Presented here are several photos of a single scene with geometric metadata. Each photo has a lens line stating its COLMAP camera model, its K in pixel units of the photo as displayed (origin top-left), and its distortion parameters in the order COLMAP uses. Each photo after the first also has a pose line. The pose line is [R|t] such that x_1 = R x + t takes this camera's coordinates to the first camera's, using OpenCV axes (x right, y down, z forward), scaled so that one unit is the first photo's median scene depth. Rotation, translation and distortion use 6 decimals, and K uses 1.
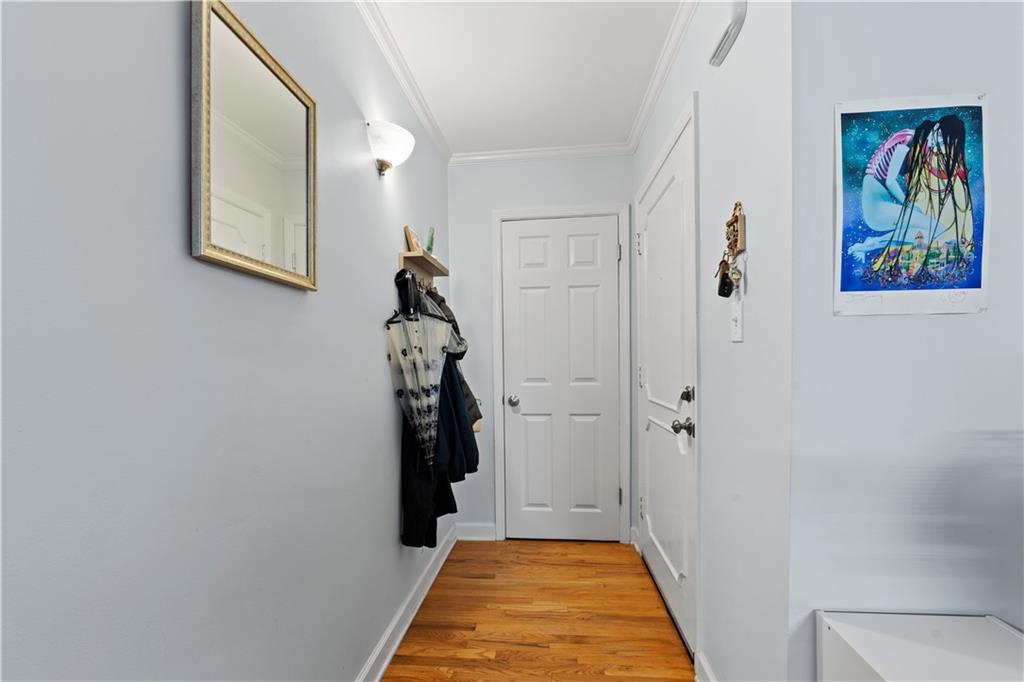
lens RADIAL K [[454.6, 0, 507.0], [0, 454.6, 358.8], [0, 0, 1]] dist [-0.002285, 0.000244]
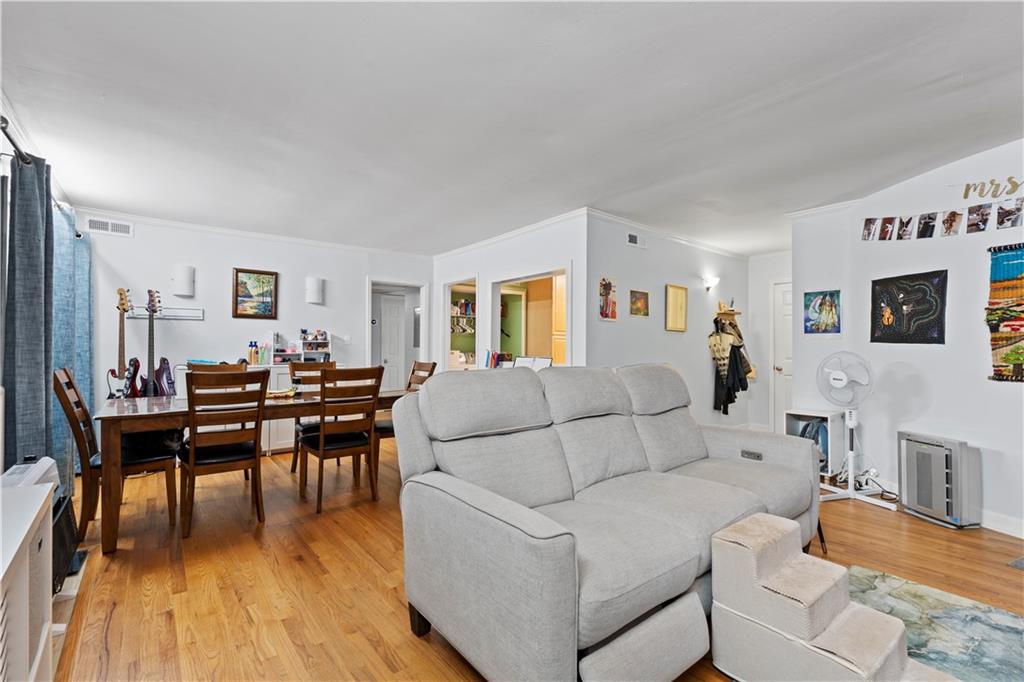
lens RADIAL K [[454.6, 0, 510.2], [0, 454.6, 344.9], [0, 0, 1]] dist [-0.002285, 0.000244]
pose [[0.699595, 0.015627, -0.714368, 1.023626], [-0.018598, 0.999820, 0.003658, -0.002997], [0.714297, 0.010727, 0.699760, -2.196244]]
